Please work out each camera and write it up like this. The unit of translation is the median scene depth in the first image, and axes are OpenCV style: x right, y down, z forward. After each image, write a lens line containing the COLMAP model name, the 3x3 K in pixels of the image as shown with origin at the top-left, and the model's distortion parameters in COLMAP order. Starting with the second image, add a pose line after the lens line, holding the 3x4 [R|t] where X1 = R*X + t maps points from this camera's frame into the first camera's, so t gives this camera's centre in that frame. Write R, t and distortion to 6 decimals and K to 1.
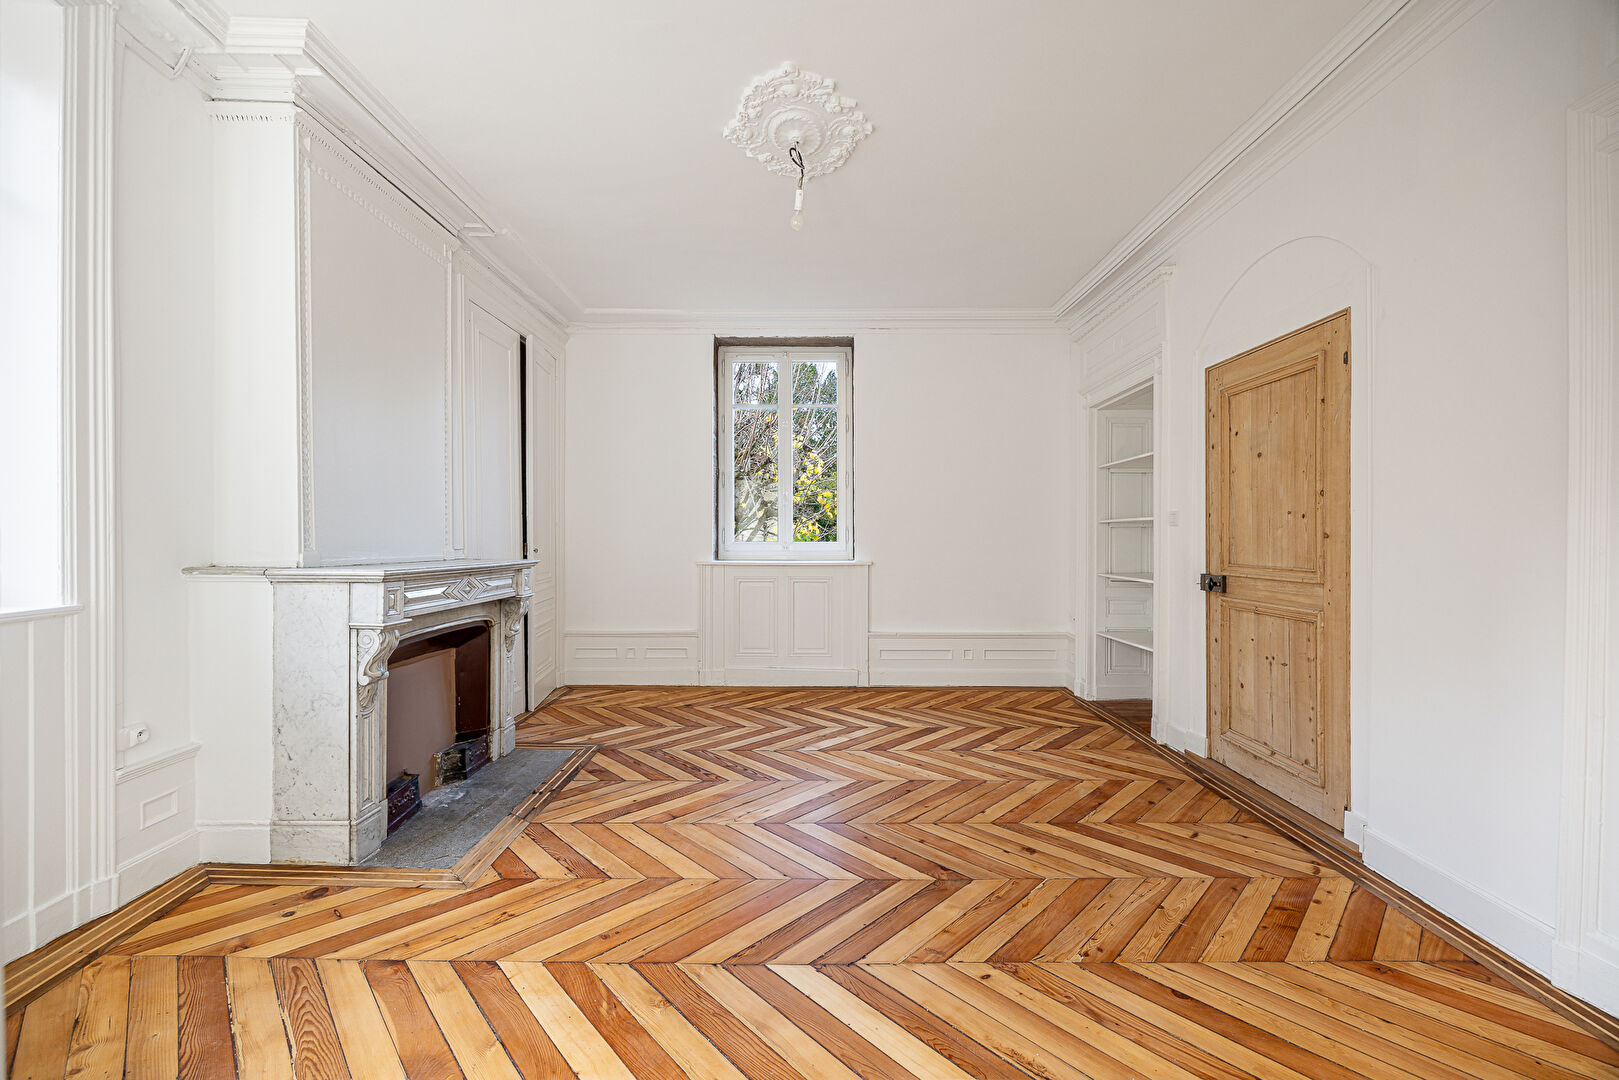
lens RADIAL K [[673.8, 0, 818.4], [0, 673.8, 537.0], [0, 0, 1]] dist [-0.012799, -0.000099]
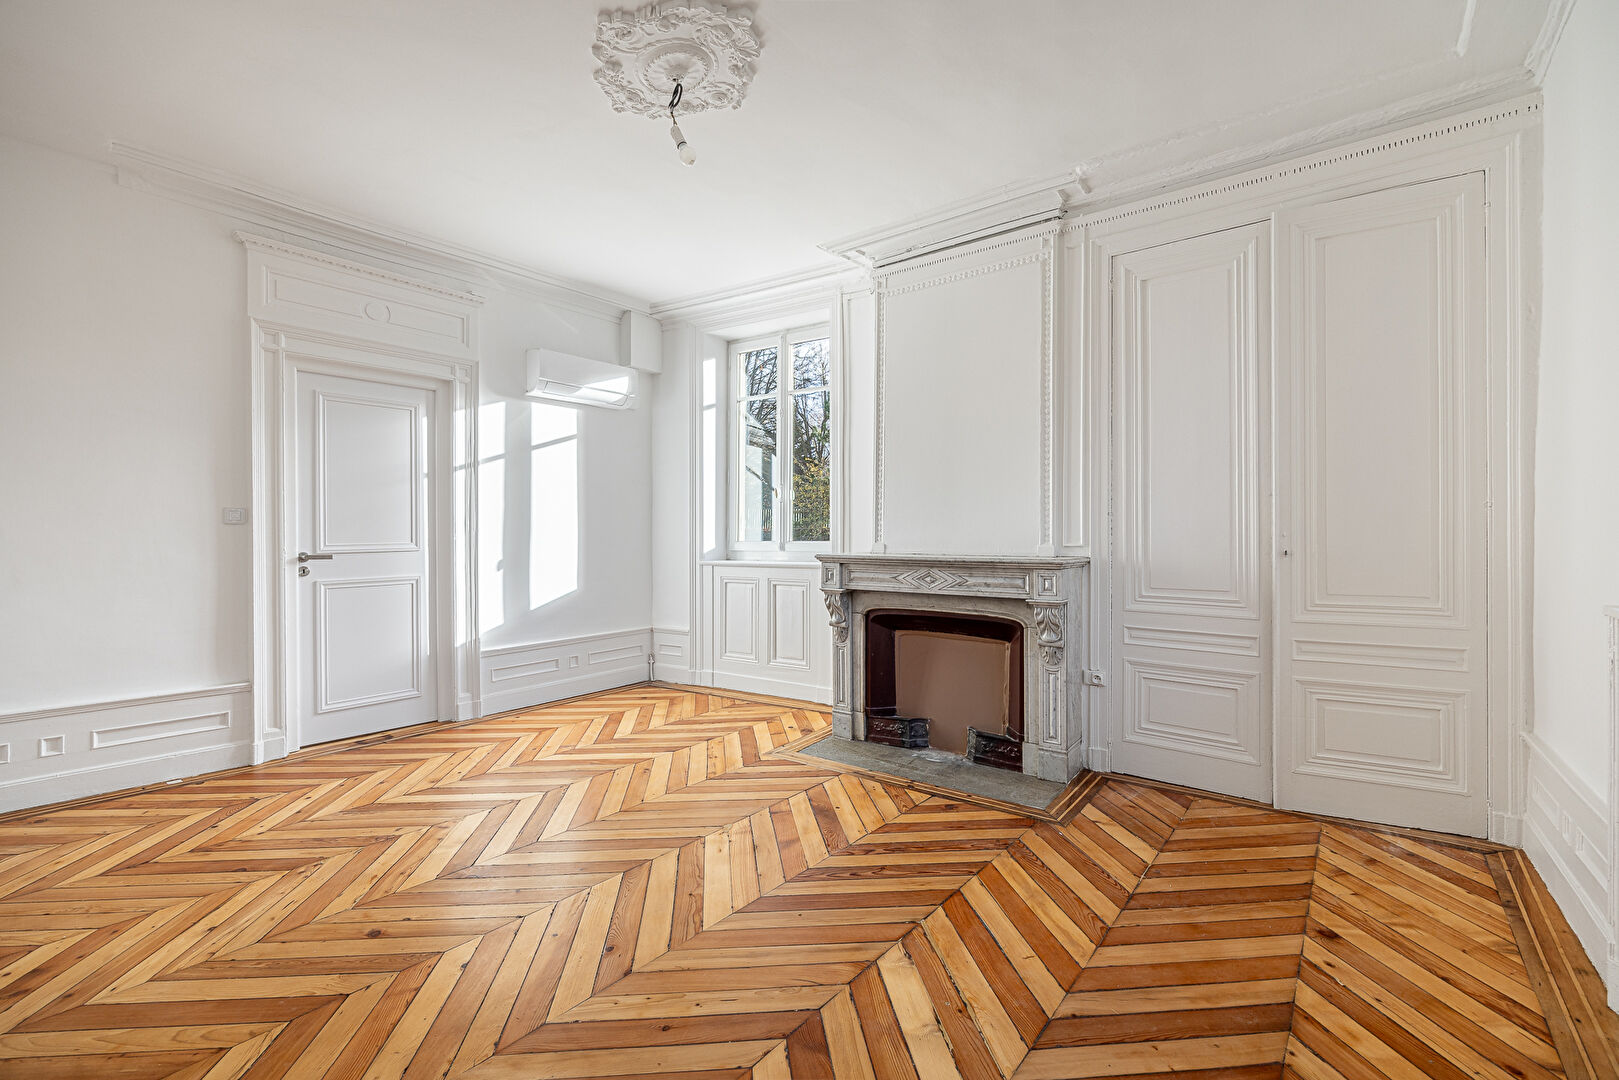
lens RADIAL K [[695.3, 0, 806.5], [0, 695.3, 540.4], [0, 0, 1]] dist [-0.010632, 0.000004]
pose [[-0.621883, 0.001845, -0.783108, 0.487178], [0.000223, 0.999998, 0.002179, 0.008560], [0.783110, 0.001180, -0.621882, 1.454826]]
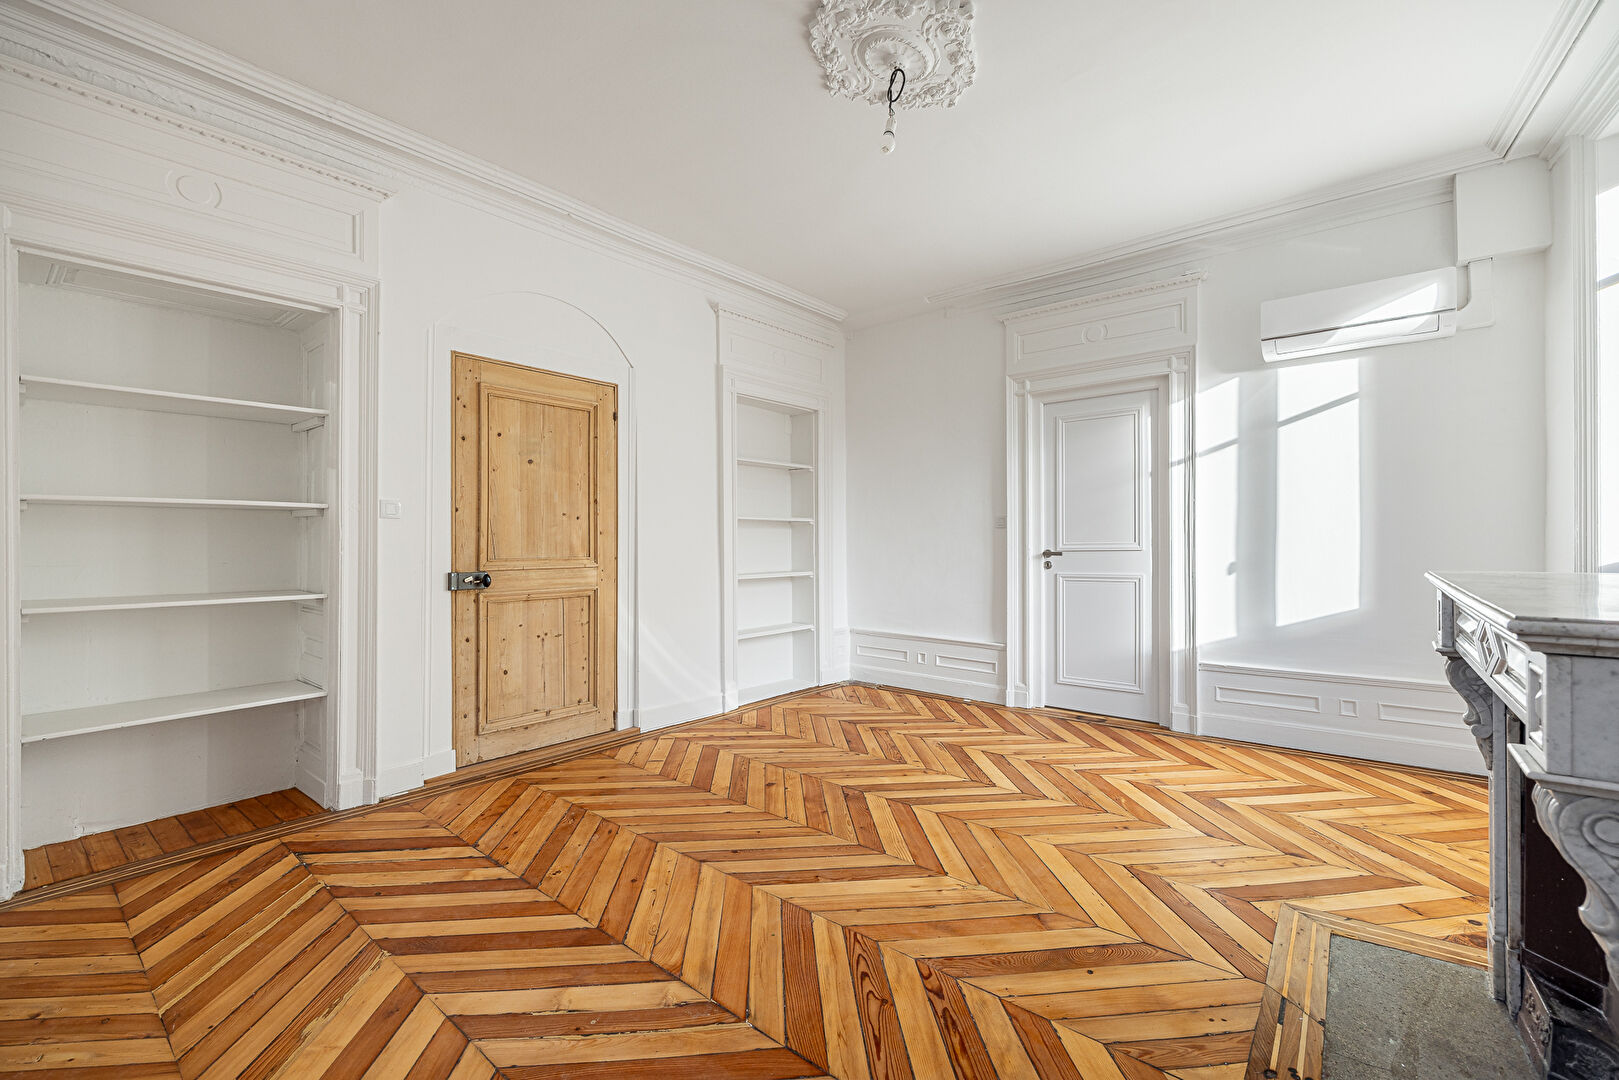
lens RADIAL K [[695.3, 0, 808.8], [0, 695.3, 539.2], [0, 0, 1]] dist [-0.010632, 0.000004]
pose [[-0.767631, -0.000101, 0.640892, -0.436418], [0.000383, 1.000000, 0.000616, 0.008776], [-0.640892, 0.000719, -0.767631, 1.498602]]
